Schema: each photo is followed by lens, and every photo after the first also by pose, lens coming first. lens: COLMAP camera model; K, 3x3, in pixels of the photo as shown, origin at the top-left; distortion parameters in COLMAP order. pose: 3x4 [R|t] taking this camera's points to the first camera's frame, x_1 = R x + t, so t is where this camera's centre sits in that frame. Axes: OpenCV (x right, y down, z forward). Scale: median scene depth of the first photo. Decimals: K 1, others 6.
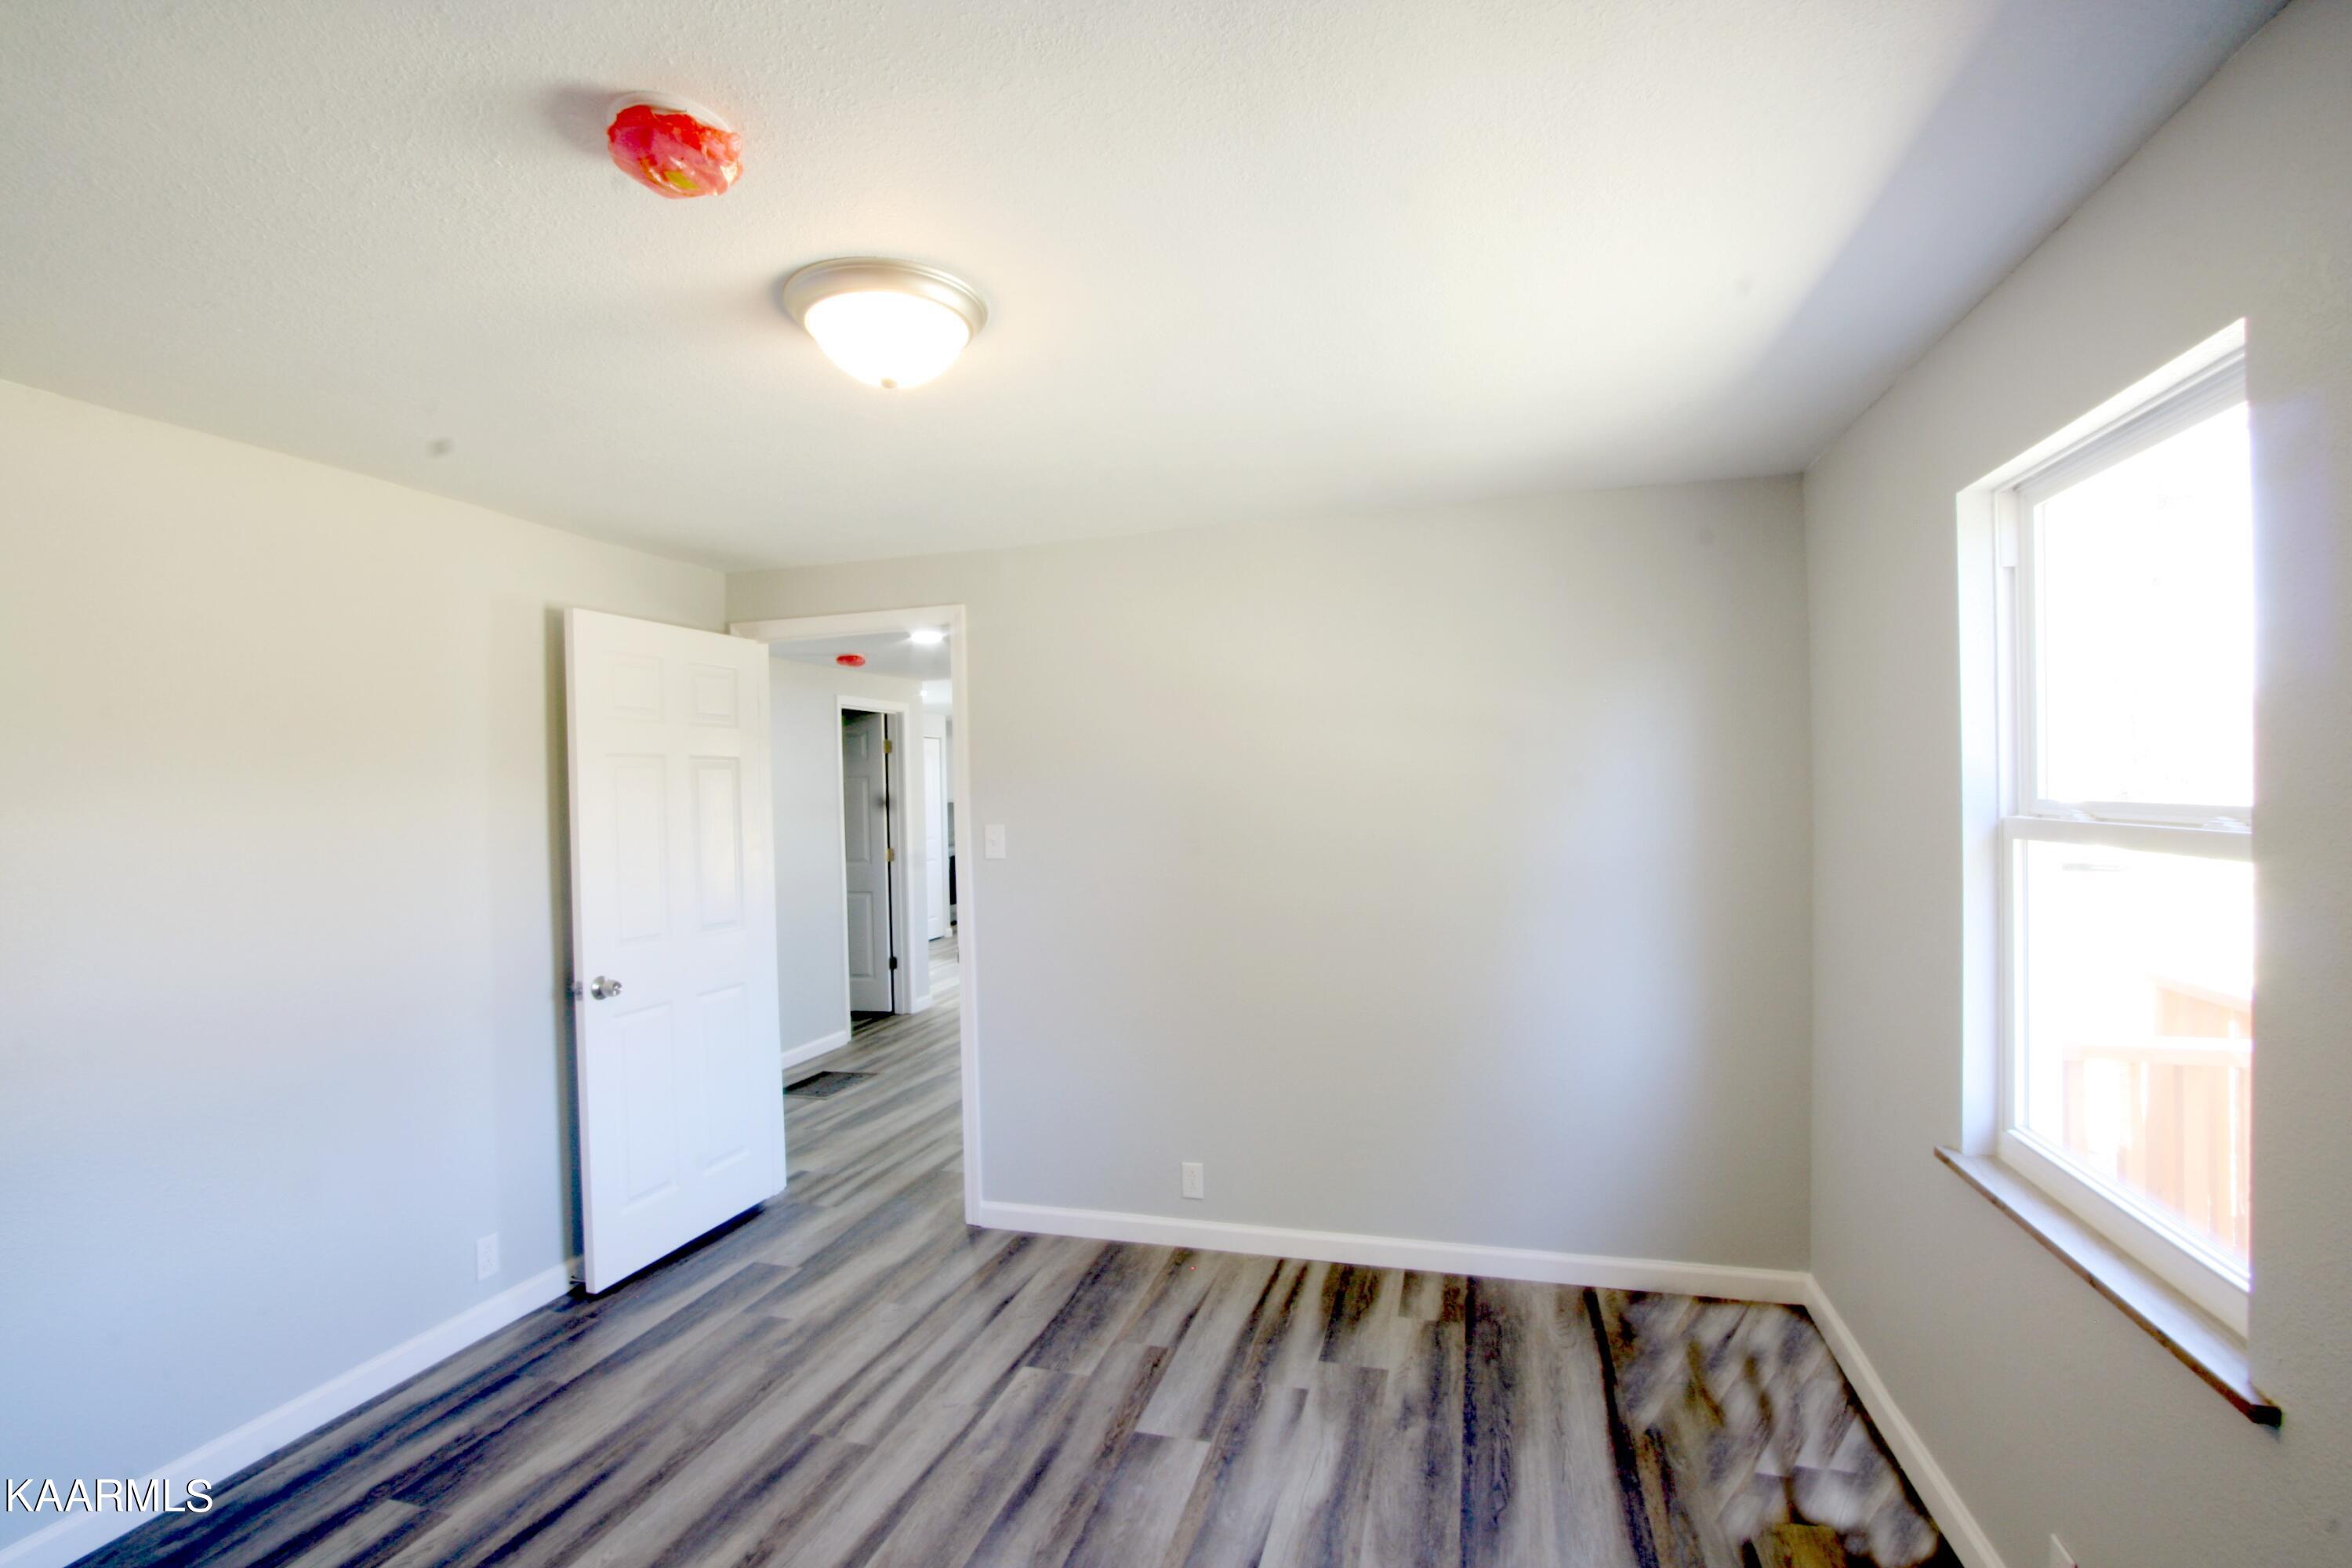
lens RADIAL K [[1089.7, 0, 1158.0], [0, 1089.7, 796.4], [0, 0, 1]] dist [-0.012252, 0.000247]
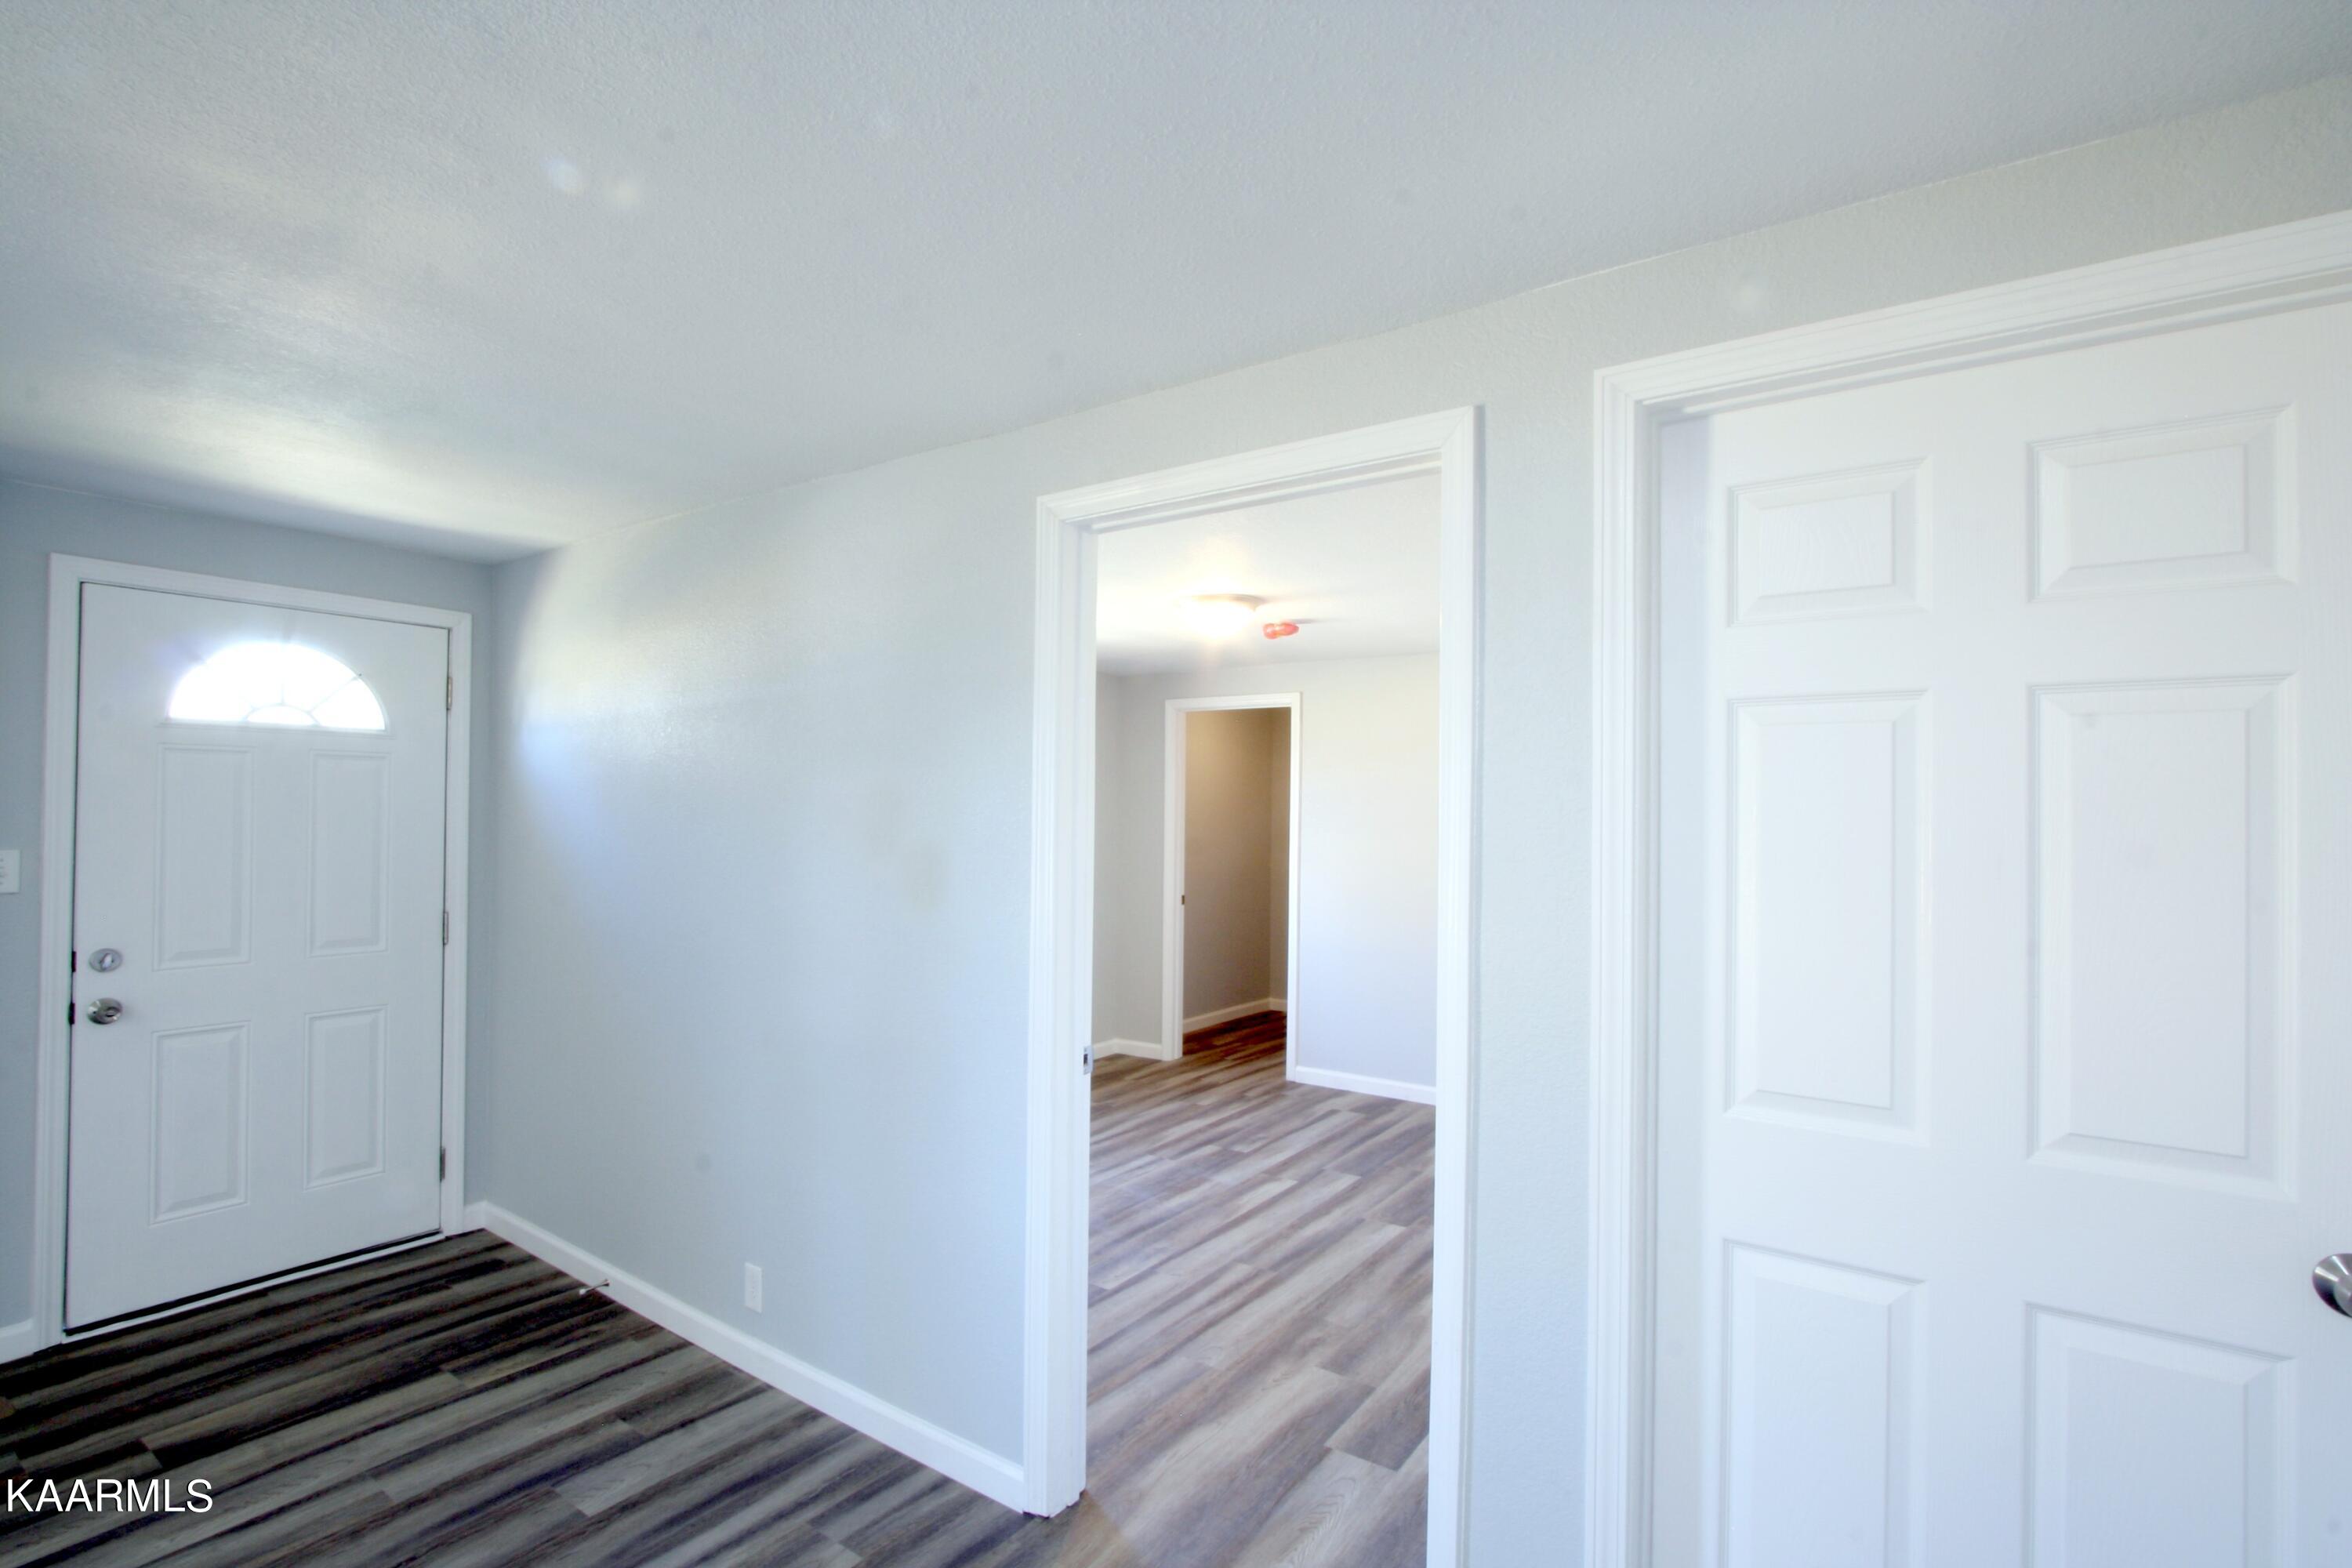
lens RADIAL K [[1089.7, 0, 1162.7], [0, 1089.7, 783.5], [0, 0, 1]] dist [-0.012252, 0.000247]
pose [[-0.947699, 0.018362, 0.318638, -0.552308], [0.008167, 0.999412, -0.033302, 0.011889], [-0.319062, -0.028958, -0.947291, 2.064868]]
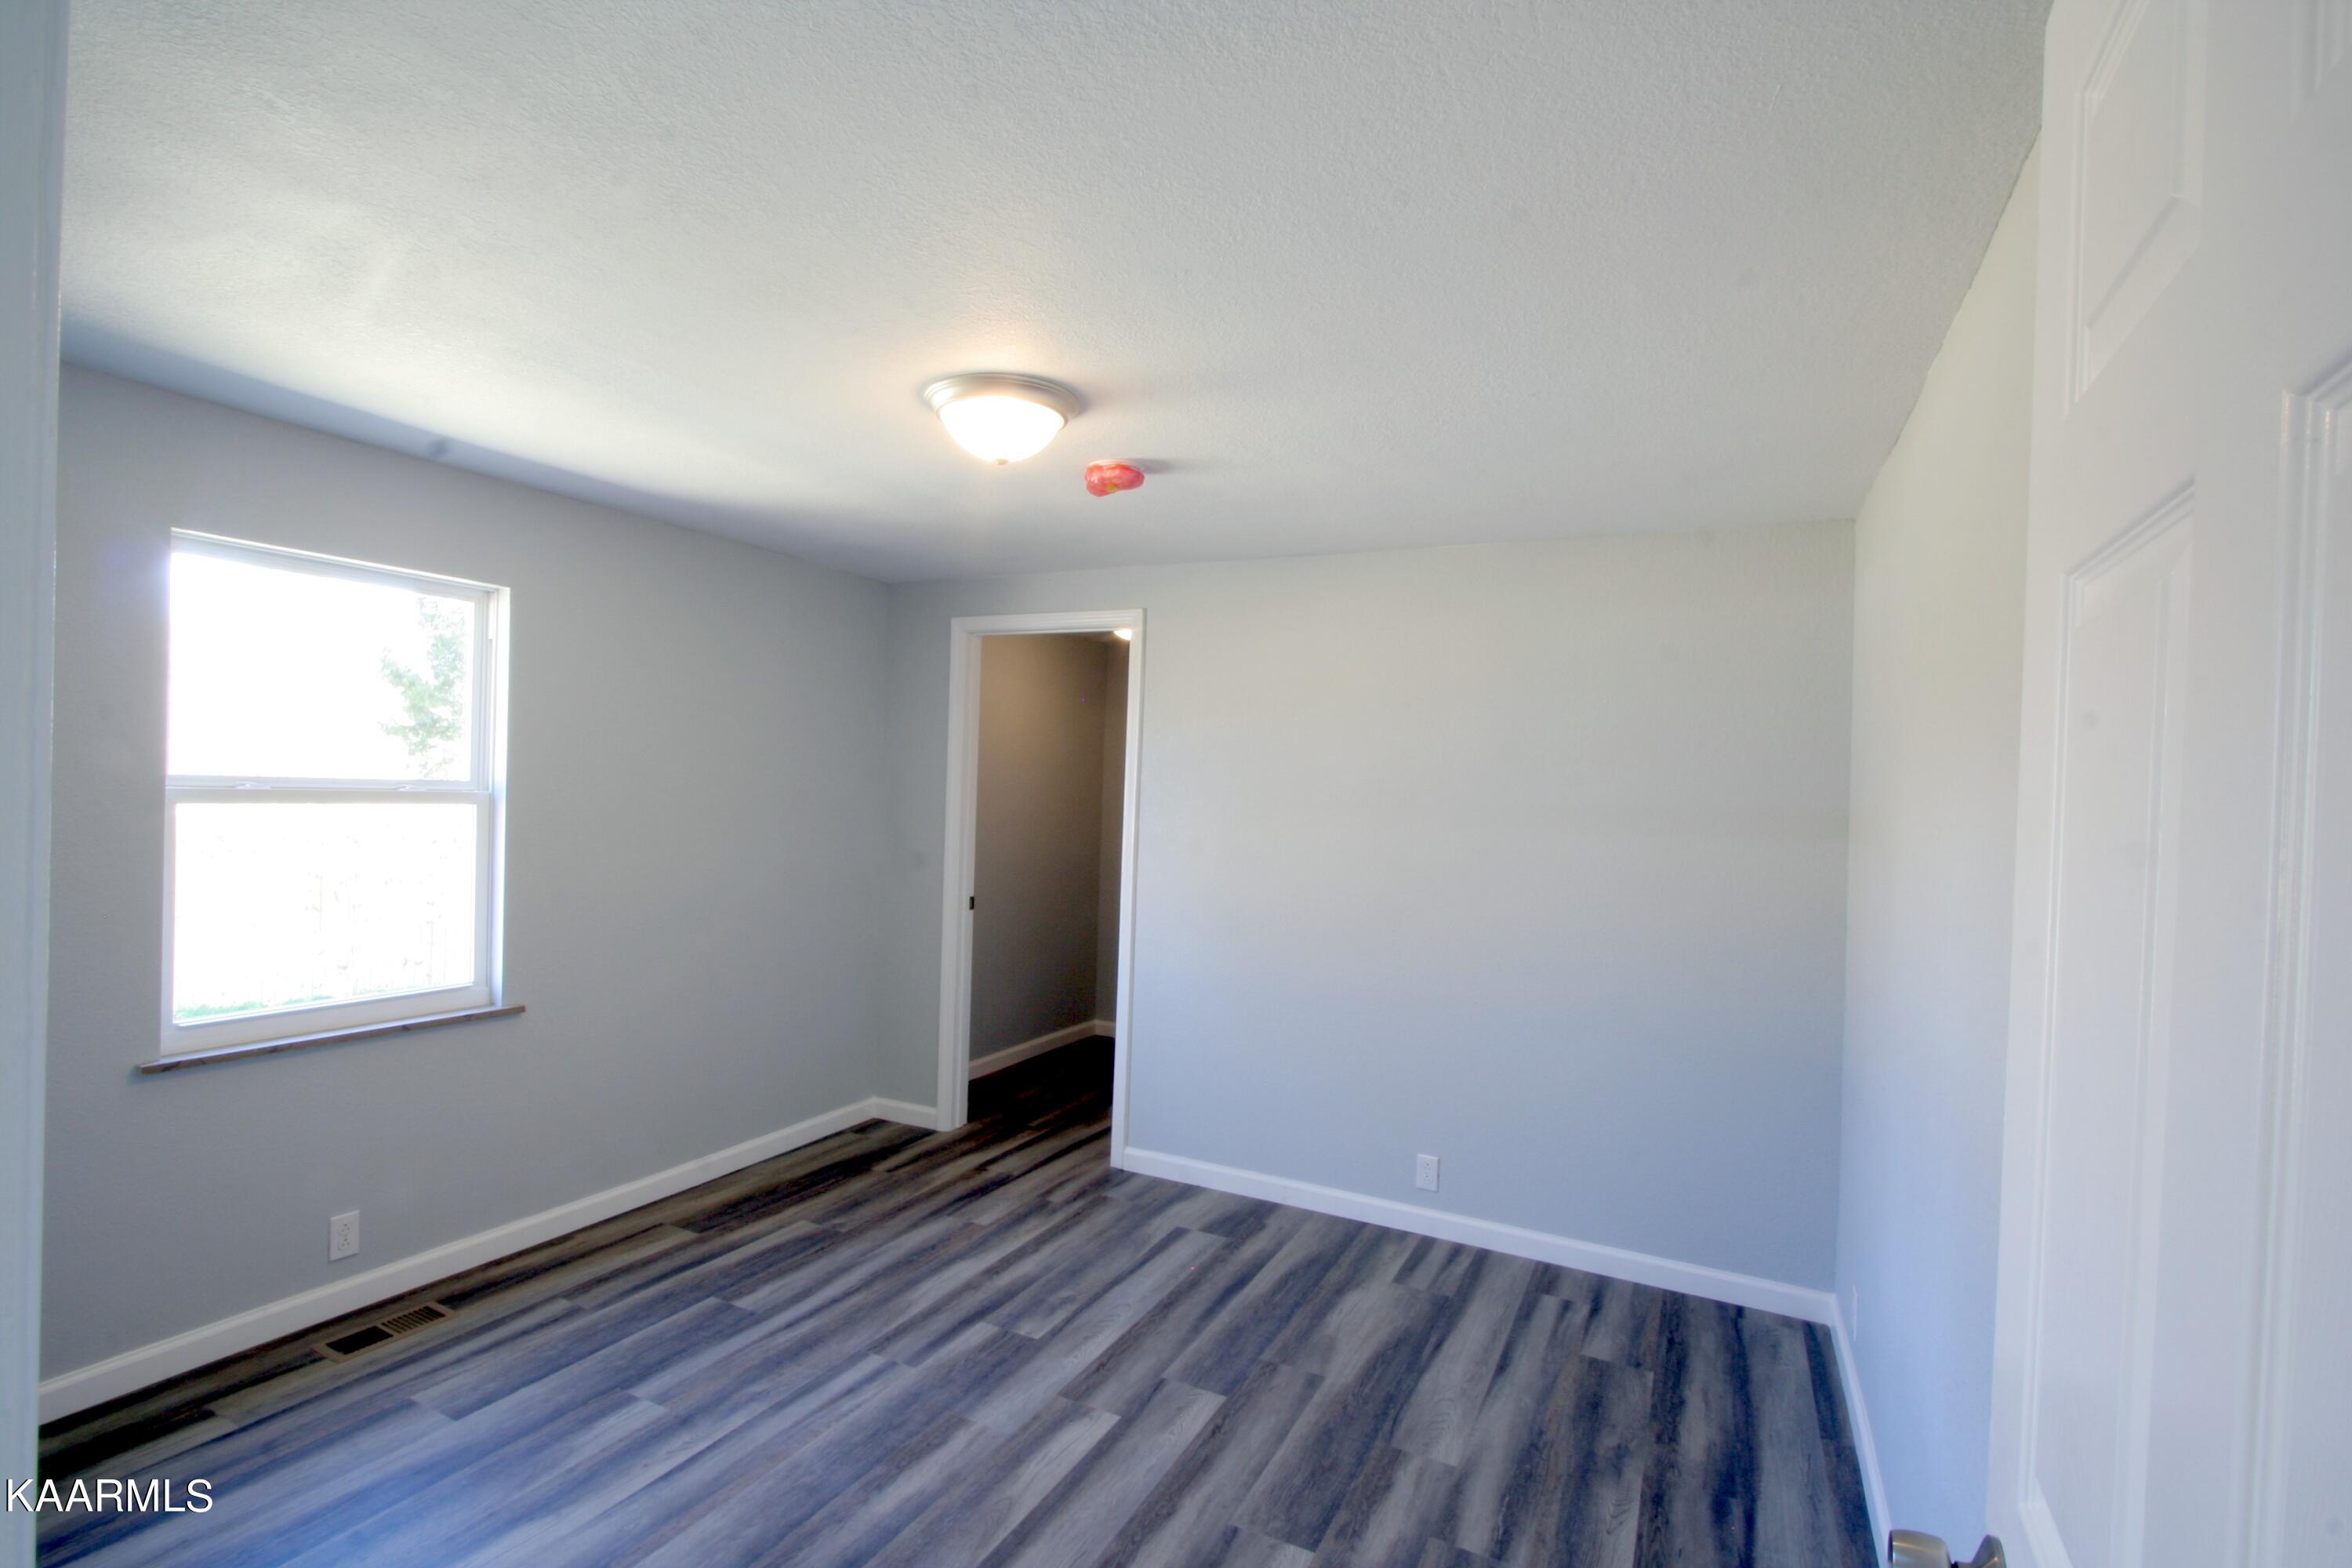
lens RADIAL K [[1089.7, 0, 1155.5], [0, 1089.7, 788.2], [0, 0, 1]] dist [-0.012252, 0.000247]
pose [[-0.982935, -0.011917, 0.183568, -0.422612], [-0.011995, 0.999928, 0.000683, 0.005657], [-0.183563, -0.001531, -0.983007, 1.420919]]
